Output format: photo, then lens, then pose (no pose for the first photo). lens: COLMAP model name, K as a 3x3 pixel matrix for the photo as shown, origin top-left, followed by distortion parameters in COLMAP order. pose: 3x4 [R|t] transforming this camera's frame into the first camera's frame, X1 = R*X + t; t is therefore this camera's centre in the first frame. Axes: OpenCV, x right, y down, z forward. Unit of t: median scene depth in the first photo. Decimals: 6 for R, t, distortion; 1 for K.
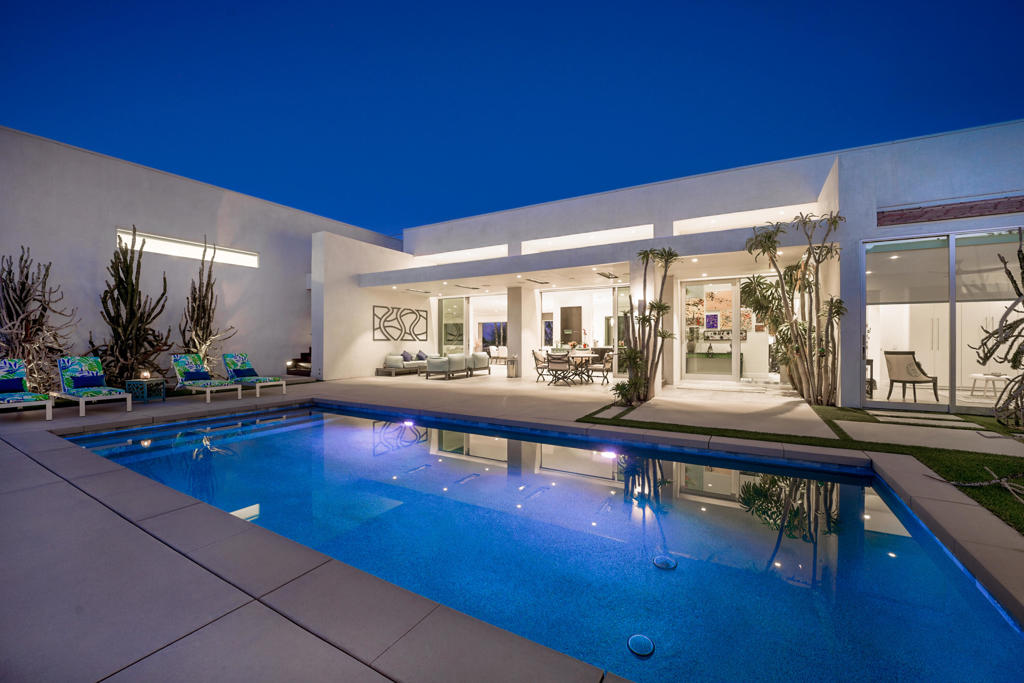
lens RADIAL K [[412.9, 0, 510.6], [0, 412.9, 340.0], [0, 0, 1]] dist [-0.000107, 0.000126]
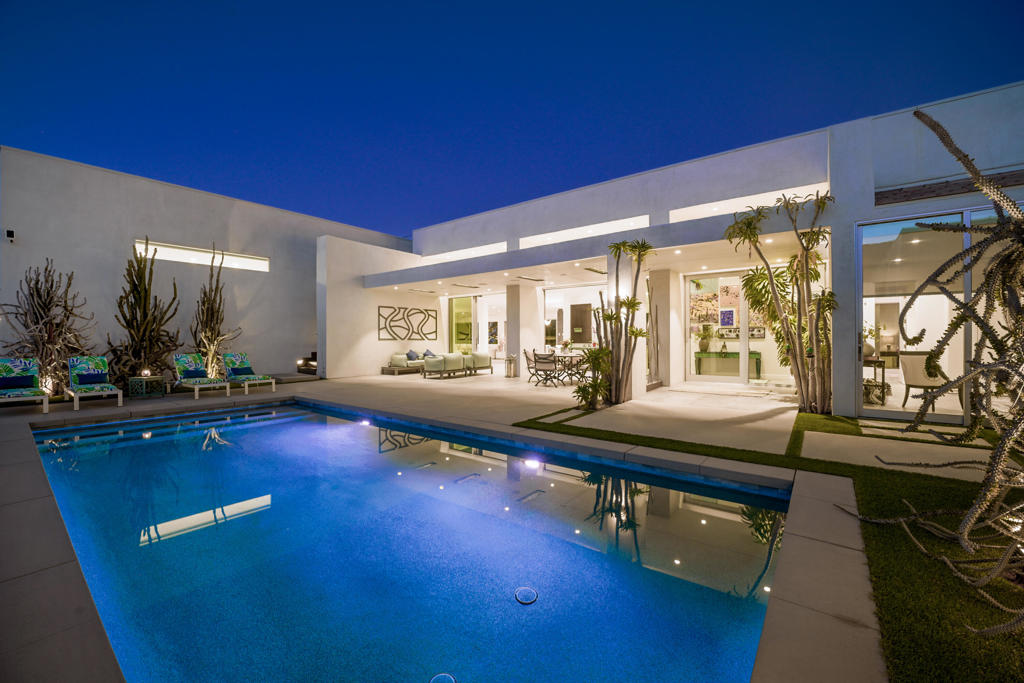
lens RADIAL K [[411.2, 0, 506.2], [0, 411.2, 340.6], [0, 0, 1]] dist [-0.000134, -0.000081]
pose [[0.992237, -0.003424, -0.124315, 0.143302], [0.004118, 0.999977, 0.005327, -0.001915], [0.124294, -0.005798, 0.992228, 0.034362]]
